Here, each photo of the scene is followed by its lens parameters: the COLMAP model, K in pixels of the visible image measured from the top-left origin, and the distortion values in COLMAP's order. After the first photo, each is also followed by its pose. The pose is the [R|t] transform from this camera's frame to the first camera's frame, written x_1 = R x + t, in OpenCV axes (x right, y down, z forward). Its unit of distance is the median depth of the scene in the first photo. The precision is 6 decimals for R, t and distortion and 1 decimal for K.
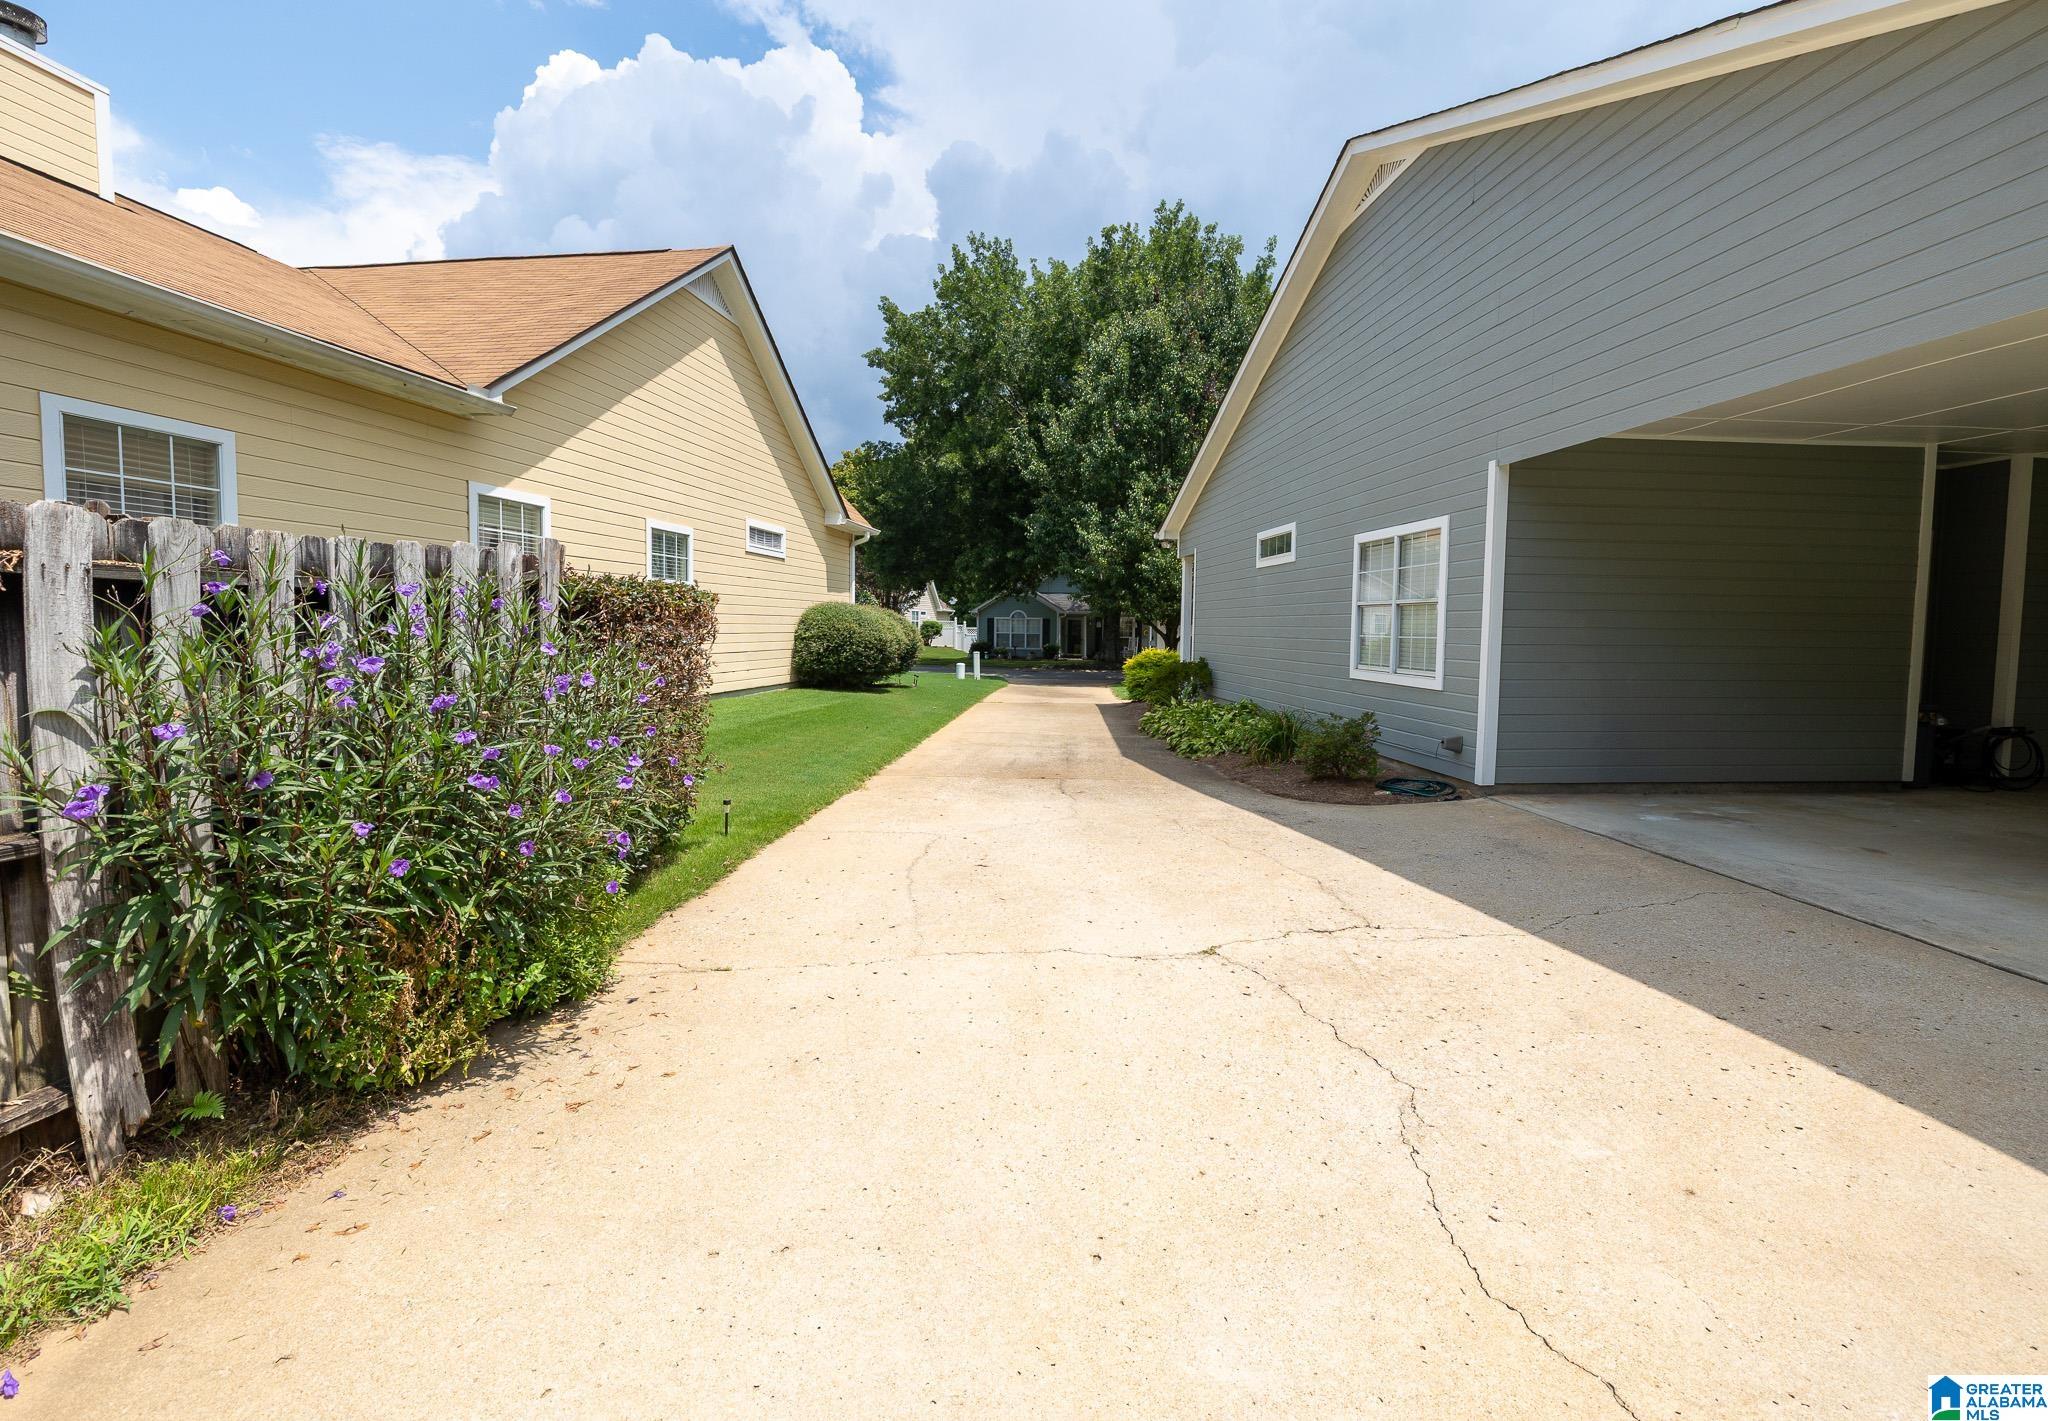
lens RADIAL K [[900.5, 0, 1027.1], [0, 900.5, 670.6], [0, 0, 1]] dist [0.005130, 0.000864]
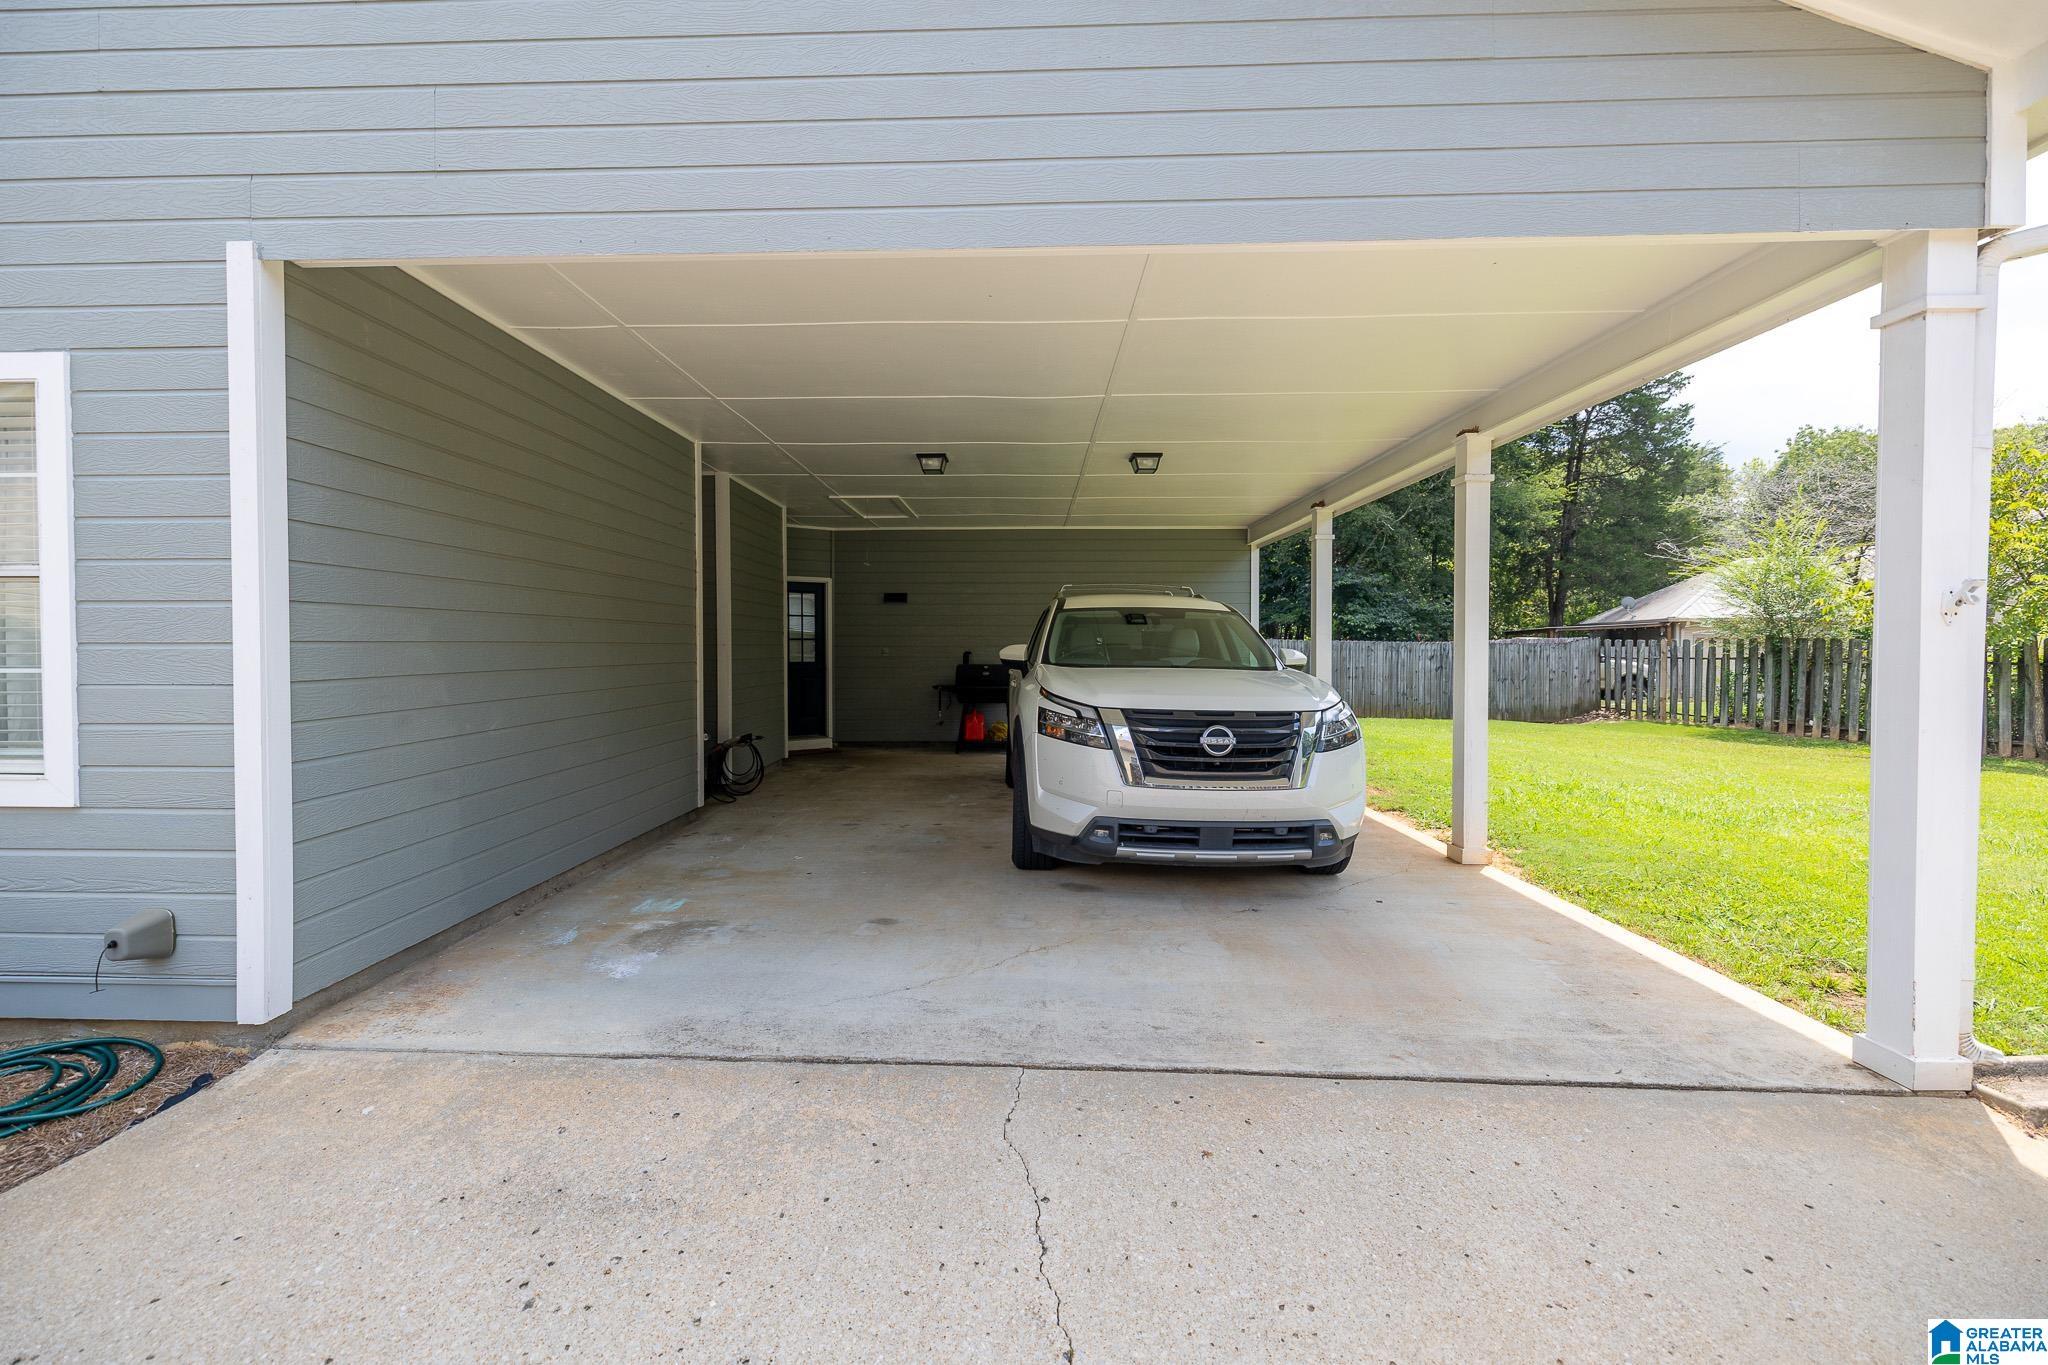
lens RADIAL K [[903.5, 0, 1024.4], [0, 903.5, 664.8], [0, 0, 1]] dist [0.001257, 0.009454]
pose [[0.112479, -0.032539, 0.993121, 0.129183], [0.050327, 0.998367, 0.027010, -0.031820], [-0.992379, 0.046943, 0.113933, 0.592911]]
